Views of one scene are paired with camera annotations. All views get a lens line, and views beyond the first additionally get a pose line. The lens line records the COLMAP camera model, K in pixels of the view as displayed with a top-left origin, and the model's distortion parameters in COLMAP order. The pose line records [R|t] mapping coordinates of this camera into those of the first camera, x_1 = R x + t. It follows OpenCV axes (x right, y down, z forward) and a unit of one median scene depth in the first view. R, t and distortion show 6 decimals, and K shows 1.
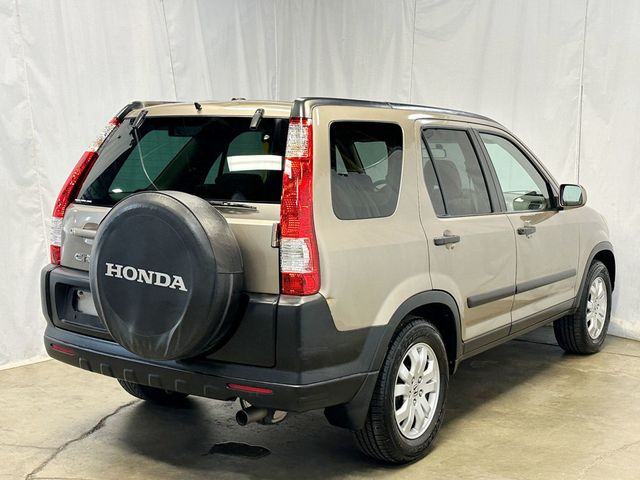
lens RADIAL K [[865.7, 0, 320.0], [0, 865.7, 240.0], [0, 0, 1]] dist [0.182383, -0.394538]
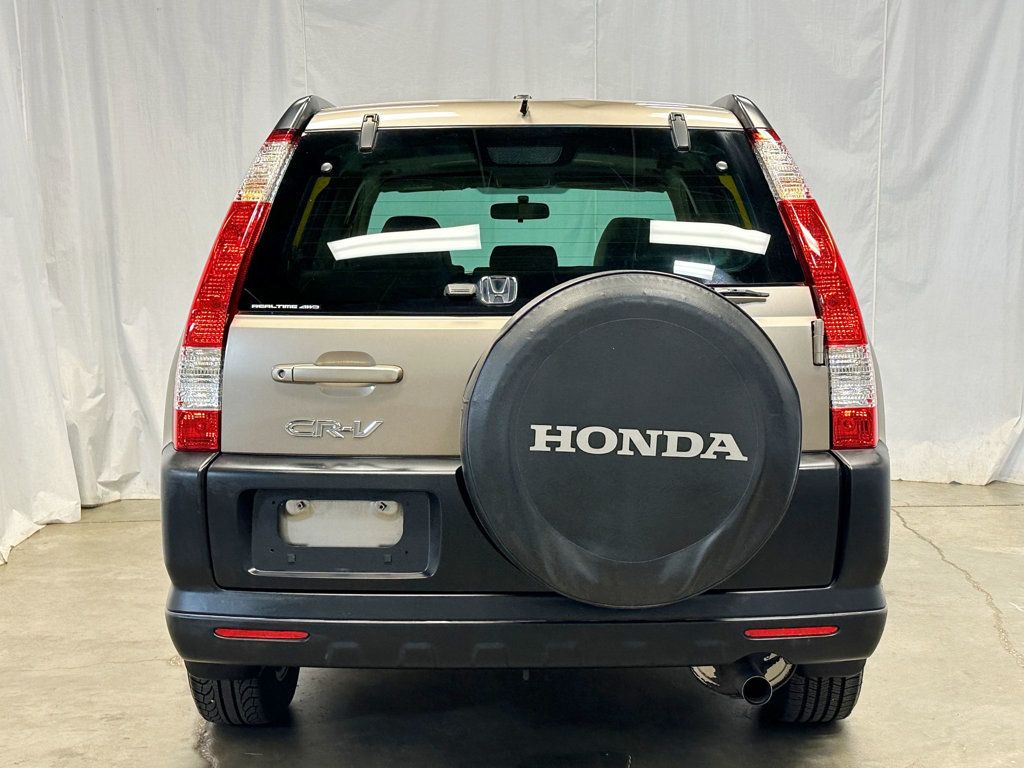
lens RADIAL K [[1400.5, 0, 512.0], [0, 1400.5, 384.0], [0, 0, 1]] dist [0.123504, -0.005745]
pose [[0.818087, -0.078638, 0.569693, -0.704228], [0.076723, 0.996676, 0.027402, -0.018500], [-0.569954, 0.021292, 0.821401, 0.381527]]
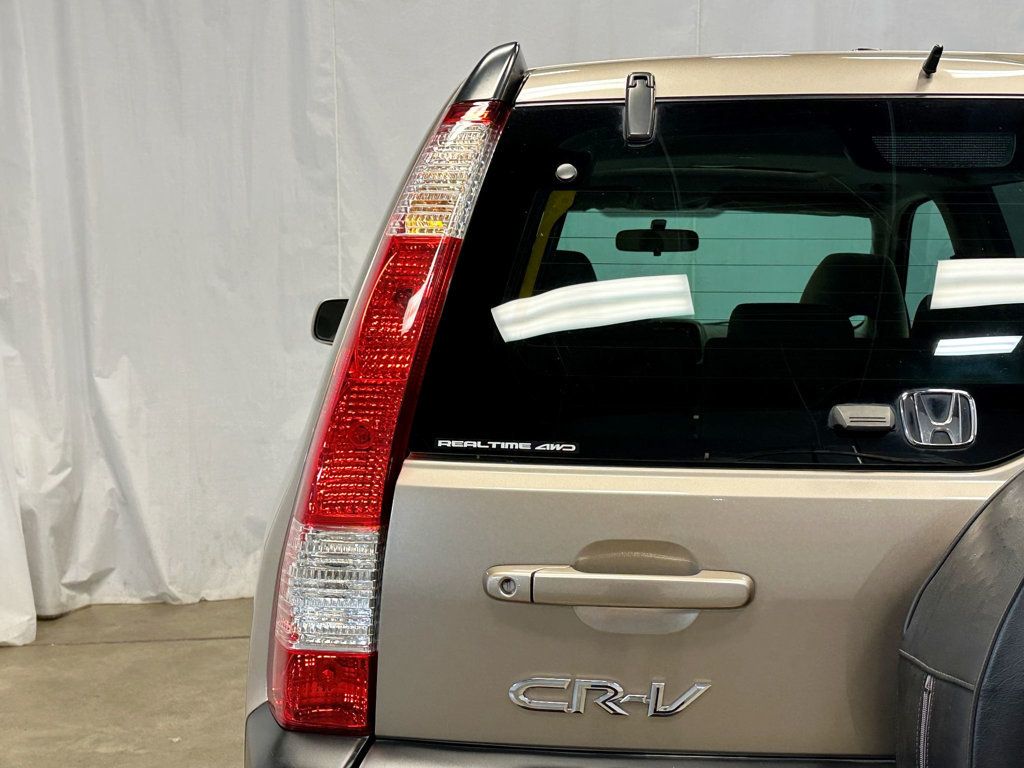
lens RADIAL K [[1385.2, 0, 512.0], [0, 1385.2, 384.0], [0, 0, 1]] dist [0.182383, -0.394538]
pose [[0.793895, -0.066498, 0.604408, -0.578573], [0.068691, 0.997447, 0.019515, -0.080963], [-0.604162, 0.026024, 0.796436, 0.830077]]
